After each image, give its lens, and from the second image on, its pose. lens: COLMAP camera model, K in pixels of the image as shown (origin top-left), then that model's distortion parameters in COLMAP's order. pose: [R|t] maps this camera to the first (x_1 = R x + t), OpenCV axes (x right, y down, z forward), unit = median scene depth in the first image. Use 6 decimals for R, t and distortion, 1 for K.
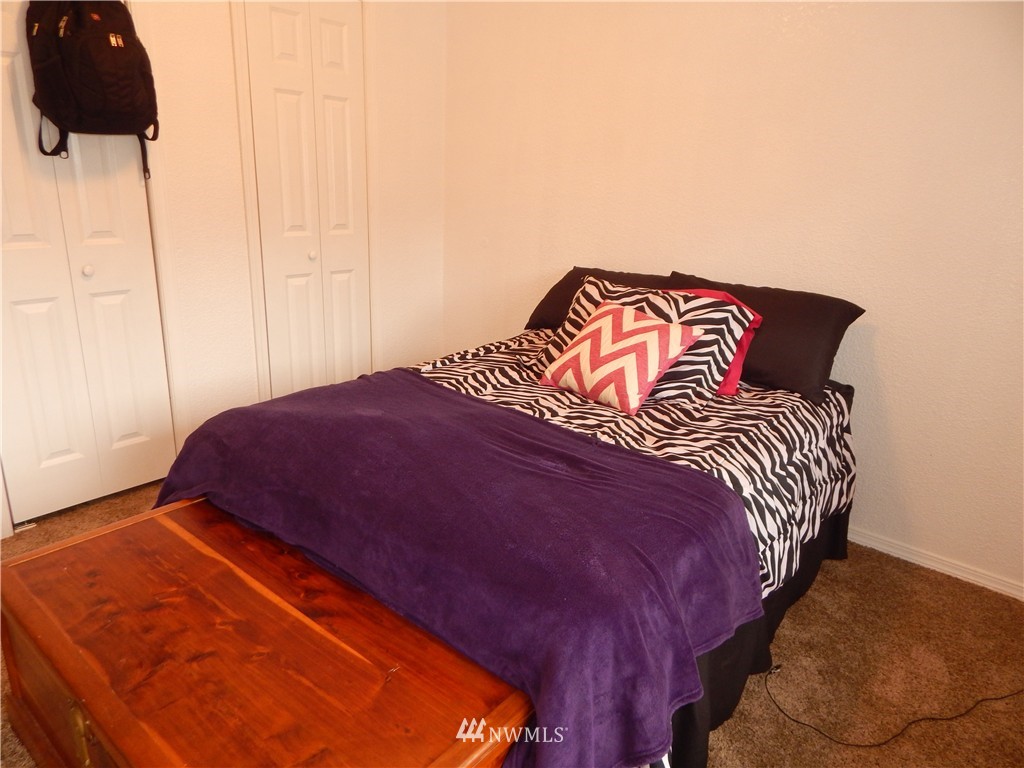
lens RADIAL K [[668.1, 0, 512.5], [0, 668.1, 383.0], [0, 0, 1]] dist [0.000314, -0.009131]
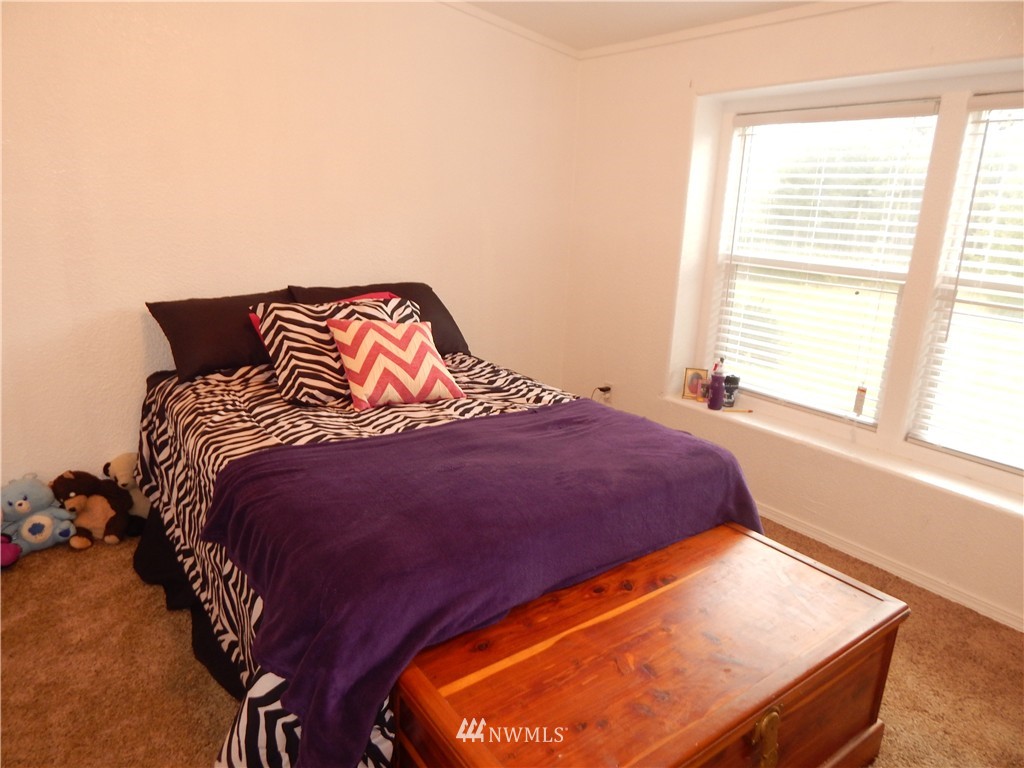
lens RADIAL K [[668.1, 0, 511.3], [0, 668.1, 384.4], [0, 0, 1]] dist [0.000314, -0.009131]
pose [[0.280718, -0.297886, 0.912393, -0.827409], [0.272429, 0.936249, 0.221856, -0.203166], [-0.920315, 0.186284, 0.343975, 0.458372]]
